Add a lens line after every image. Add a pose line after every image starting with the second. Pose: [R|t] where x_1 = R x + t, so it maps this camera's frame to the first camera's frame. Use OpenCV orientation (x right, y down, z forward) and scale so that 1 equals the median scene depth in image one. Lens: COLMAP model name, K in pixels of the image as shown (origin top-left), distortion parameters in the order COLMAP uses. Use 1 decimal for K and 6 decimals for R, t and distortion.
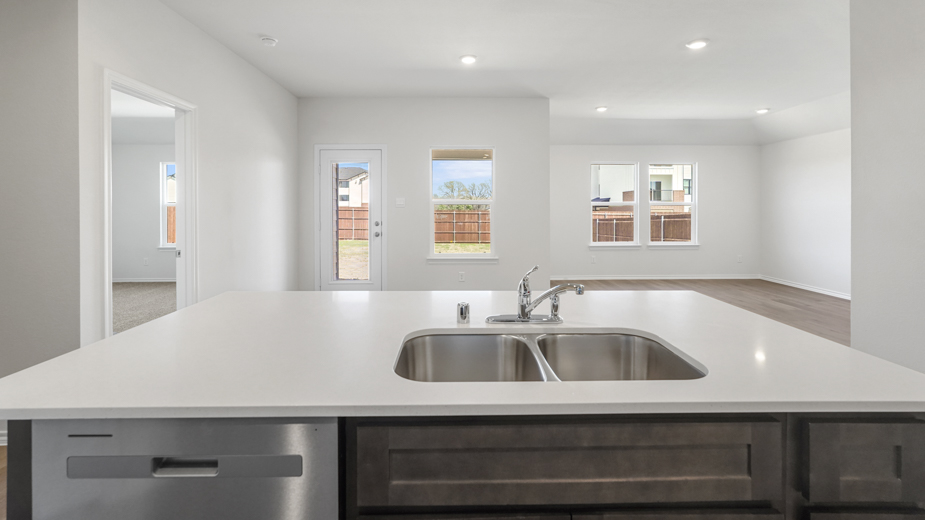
lens RADIAL K [[423.4, 0, 460.8], [0, 423.4, 209.8], [0, 0, 1]] dist [0.000151, 0.000053]
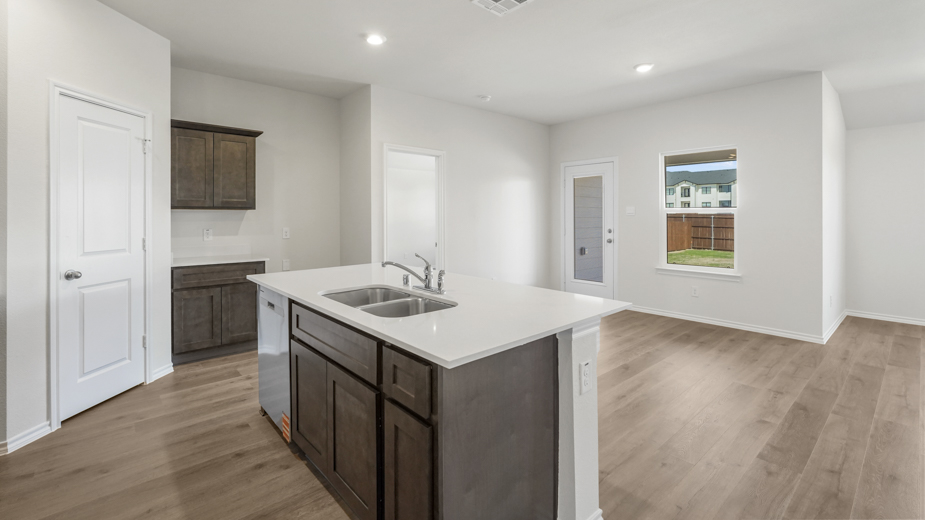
lens RADIAL K [[416.0, 0, 461.5], [0, 416.0, 212.6], [0, 0, 1]] dist [0.000204, 0.000364]
pose [[0.658201, -0.008663, -0.752793, 0.365968], [0.000528, 0.999939, -0.011045, -0.001910], [0.752842, 0.006873, 0.658165, 0.023357]]
